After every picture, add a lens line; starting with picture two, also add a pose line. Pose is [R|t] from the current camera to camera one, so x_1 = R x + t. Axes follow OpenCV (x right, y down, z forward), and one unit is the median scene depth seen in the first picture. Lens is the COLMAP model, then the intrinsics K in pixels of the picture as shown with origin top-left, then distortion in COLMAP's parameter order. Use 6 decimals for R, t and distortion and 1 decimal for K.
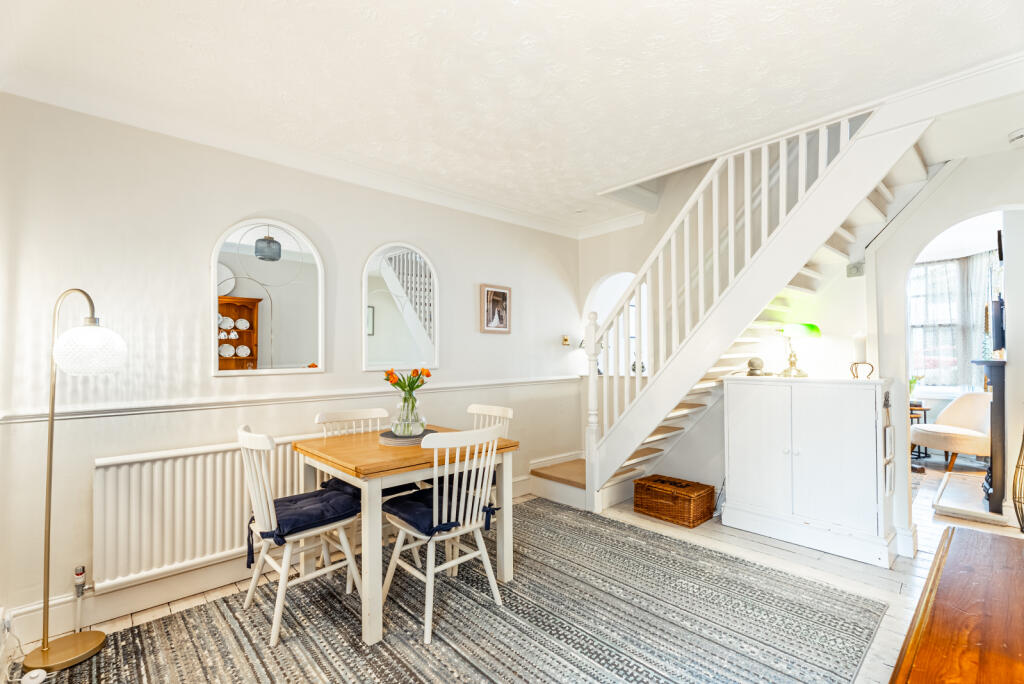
lens RADIAL K [[465.1, 0, 515.8], [0, 465.1, 351.0], [0, 0, 1]] dist [0.003142, -0.000032]
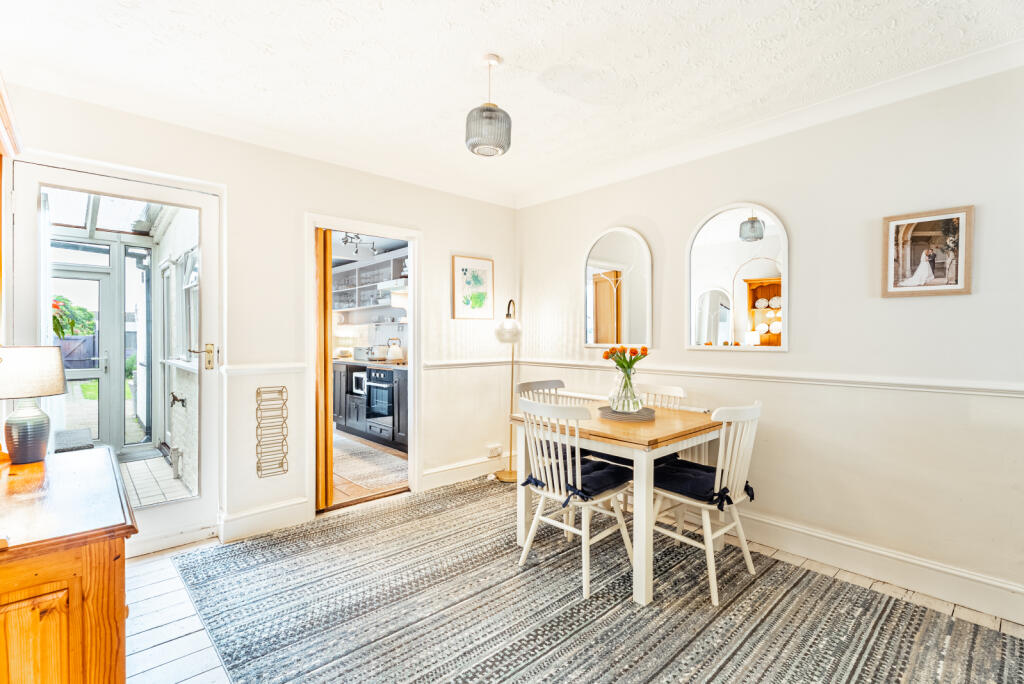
lens RADIAL K [[465.1, 0, 514.9], [0, 465.1, 336.7], [0, 0, 1]] dist [0.003142, -0.000032]
pose [[-0.015262, 0.012607, -0.999804, 0.542660], [0.010663, 0.999866, 0.012445, -0.001245], [0.999827, -0.010471, -0.015394, 0.521157]]
